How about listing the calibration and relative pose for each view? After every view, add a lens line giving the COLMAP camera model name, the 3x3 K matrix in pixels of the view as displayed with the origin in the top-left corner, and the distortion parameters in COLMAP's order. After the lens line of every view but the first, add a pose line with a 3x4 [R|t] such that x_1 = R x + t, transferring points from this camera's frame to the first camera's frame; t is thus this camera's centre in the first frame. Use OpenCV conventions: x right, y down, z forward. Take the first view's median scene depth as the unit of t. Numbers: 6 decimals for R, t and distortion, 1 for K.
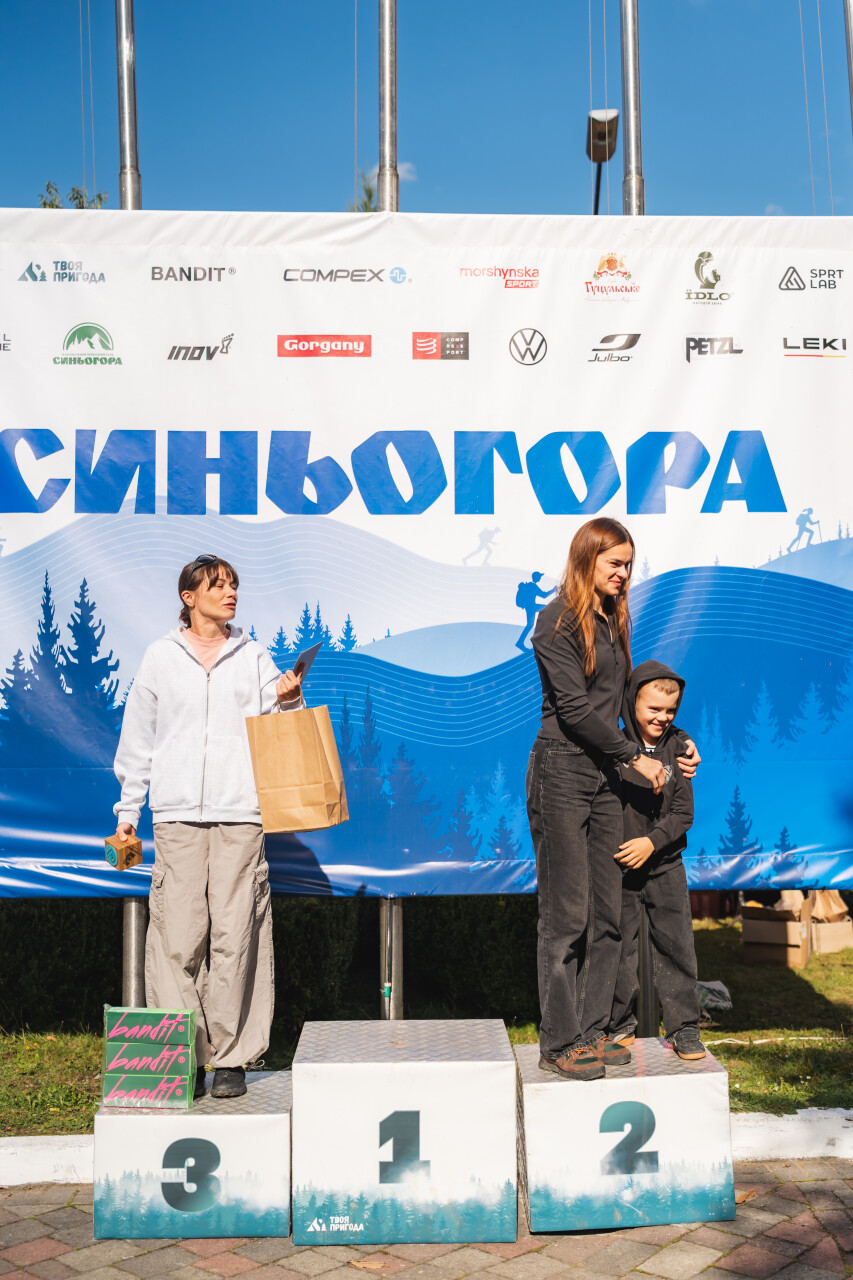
lens RADIAL K [[1433.1, 0, 451.2], [0, 1433.1, 623.4], [0, 0, 1]] dist [0.002543, 0.000000]
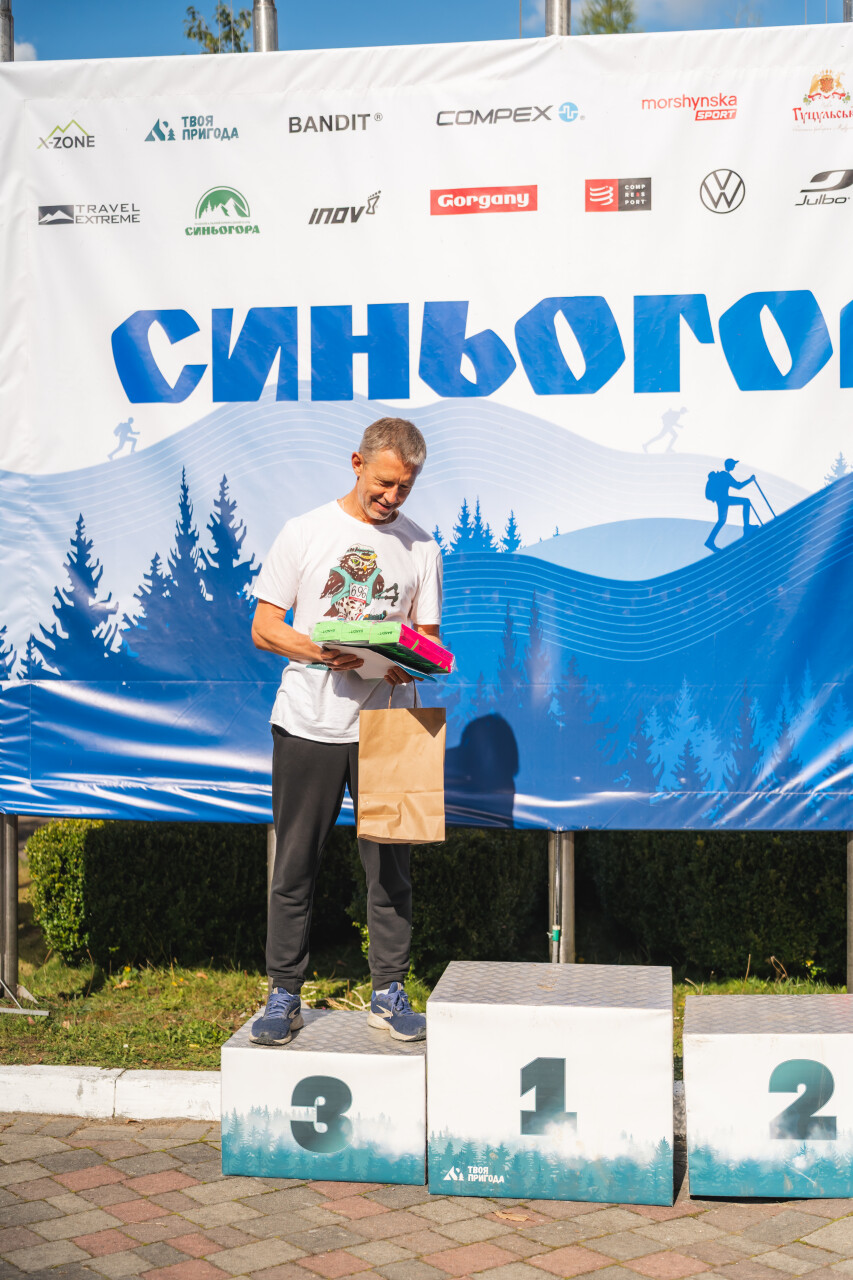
lens RADIAL K [[1745.6, 0, 417.1], [0, 1745.6, 642.2], [0, 0, 1]] dist [0.014787, 0.000000]
pose [[0.983859, 0.004214, -0.178893, 0.062609], [0.008632, 0.997441, 0.070966, -0.002183], [0.178734, -0.071364, 0.981306, -0.064983]]
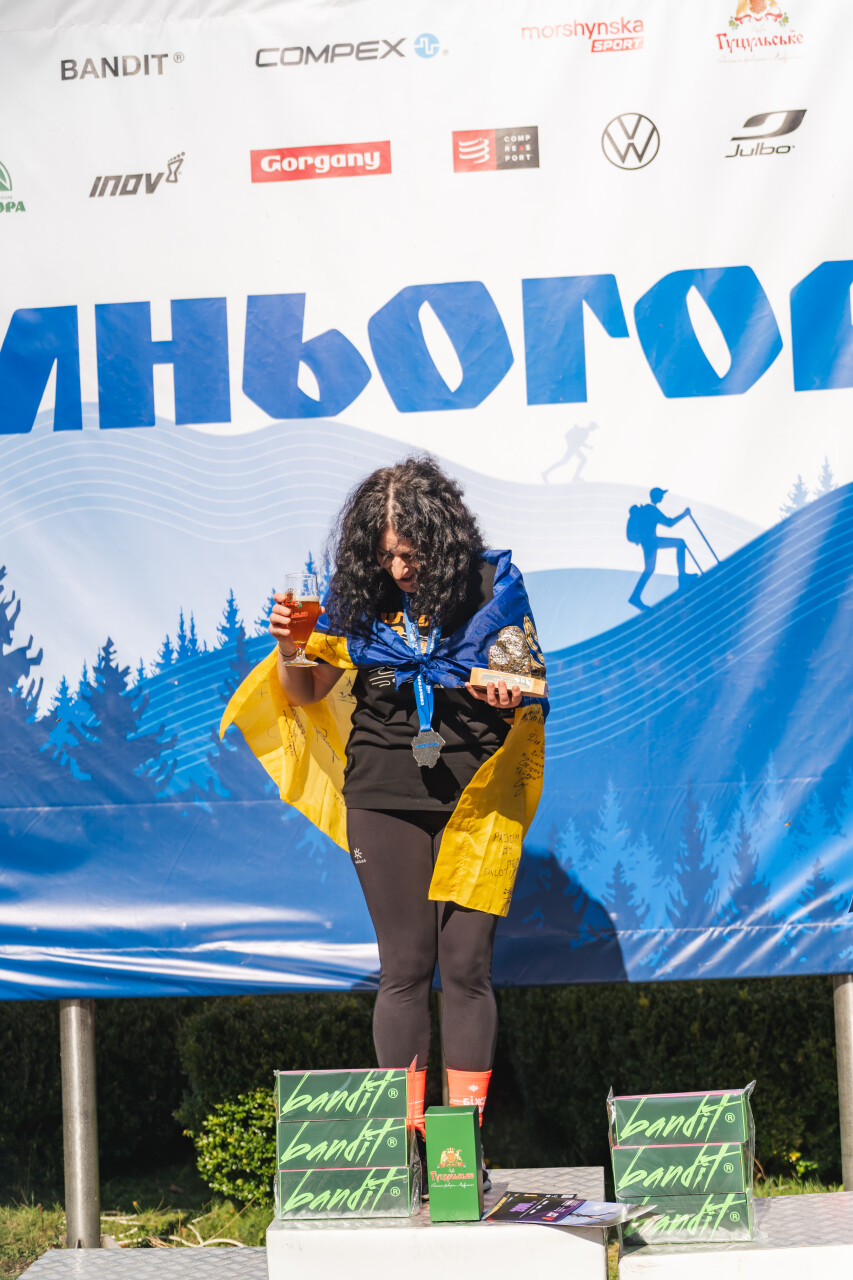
lens RADIAL K [[2187.6, 0, 428.1], [0, 2187.6, 645.7], [0, 0, 1]] dist [0.022724, 0.000000]
pose [[0.991603, -0.041240, -0.122570, 0.075538], [0.042771, 0.999036, 0.009882, 0.021580], [0.122044, -0.015041, 0.992411, 0.000752]]
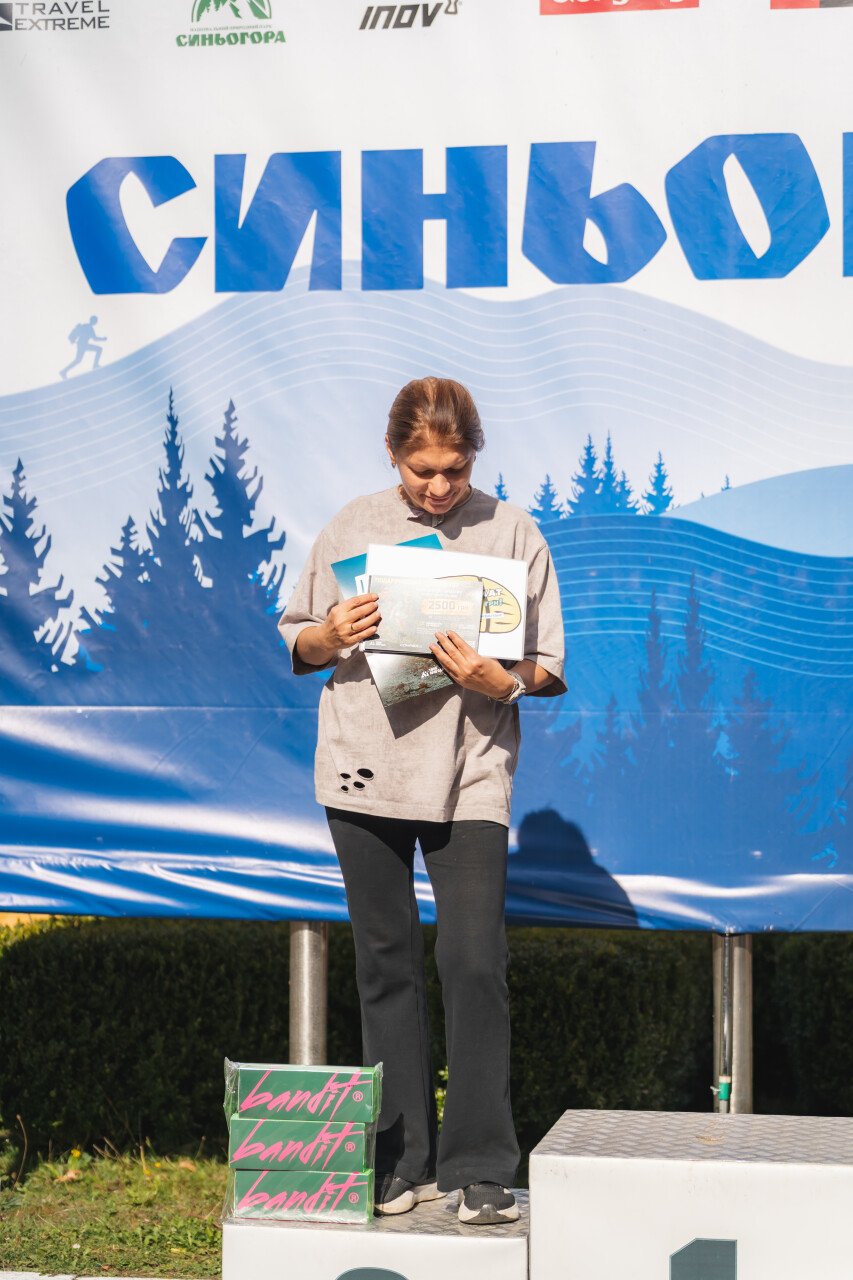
lens RADIAL K [[2737.8, 0, 432.9], [0, 2737.8, 649.6], [0, 0, 1]] dist [0.024193, 0.000000]
pose [[0.978515, 0.002334, -0.206162, 0.068740], [0.003846, 0.999555, 0.029568, 0.040842], [0.206139, -0.029726, 0.978071, -0.118939]]
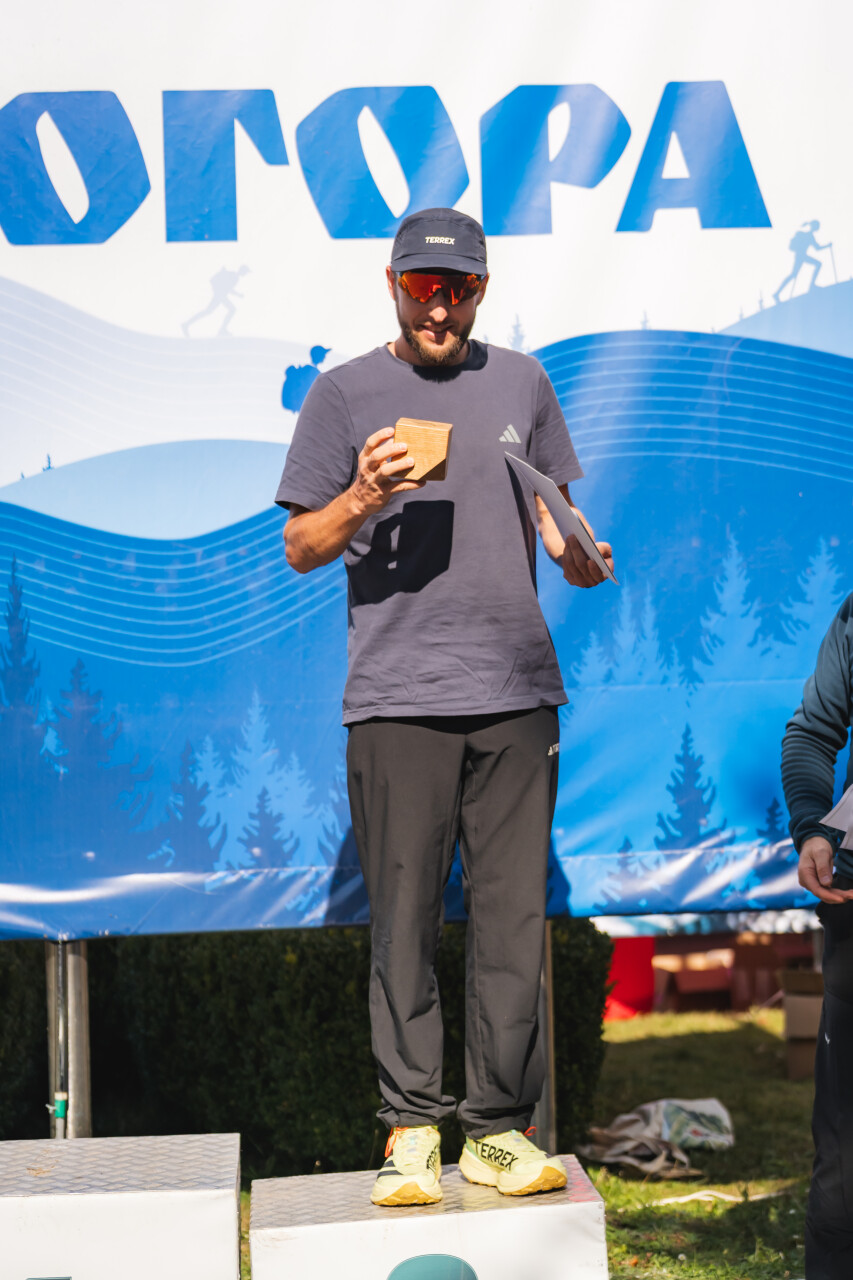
lens RADIAL K [[3024.0, 0, 449.8], [0, 3024.0, 602.9], [0, 0, 1]] dist [0.001815, 0.000000]
pose [[0.999557, -0.020250, 0.021830, 0.082838], [0.019271, 0.998838, 0.044163, 0.012314], [-0.022699, -0.043723, 0.998786, -0.161605]]
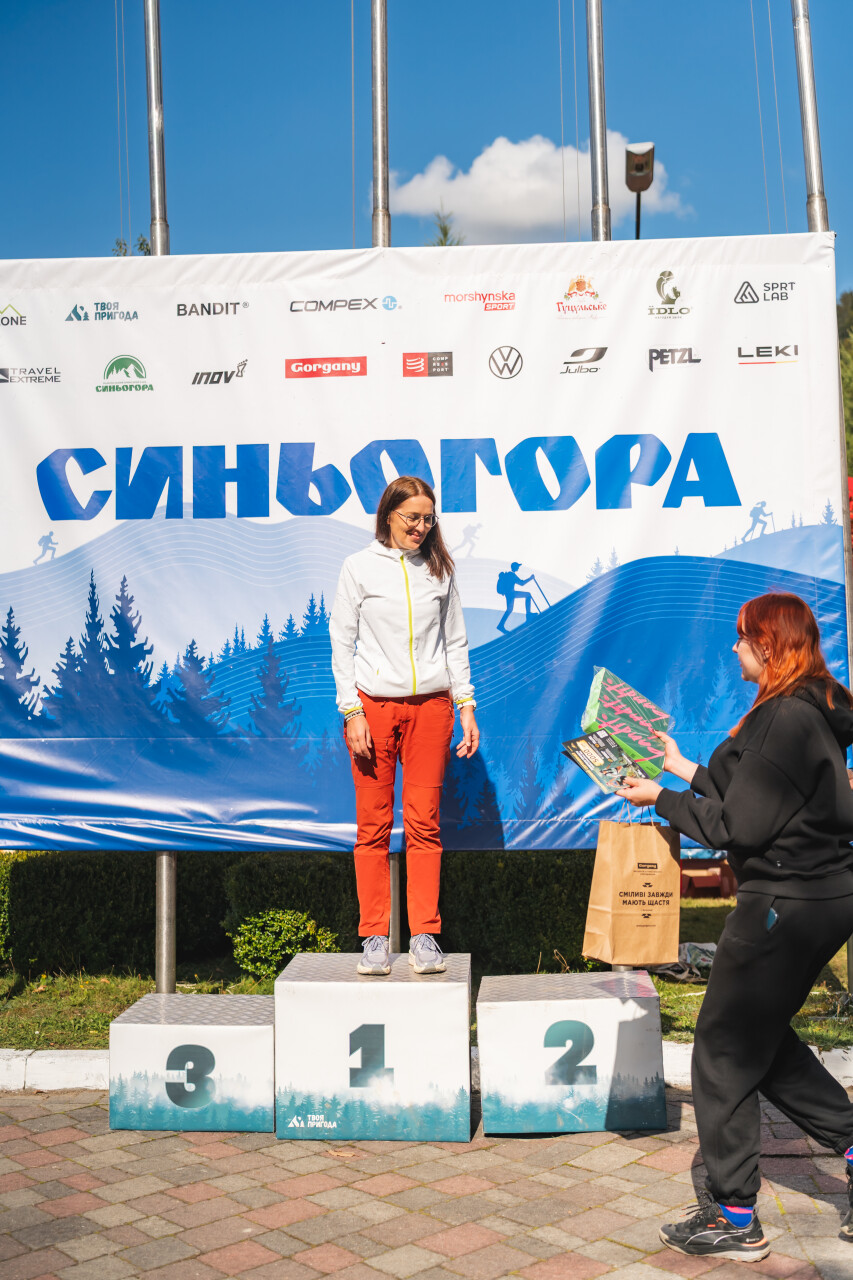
lens RADIAL K [[1380.3, 0, 401.8], [0, 1380.3, 612.2], [0, 0, 1]] dist [0.013750, 0.000000]
pose [[0.993918, -0.013984, -0.109233, 0.088969], [0.011650, 0.999691, -0.021977, 0.025790], [0.109507, 0.020571, 0.993773, -0.080750]]
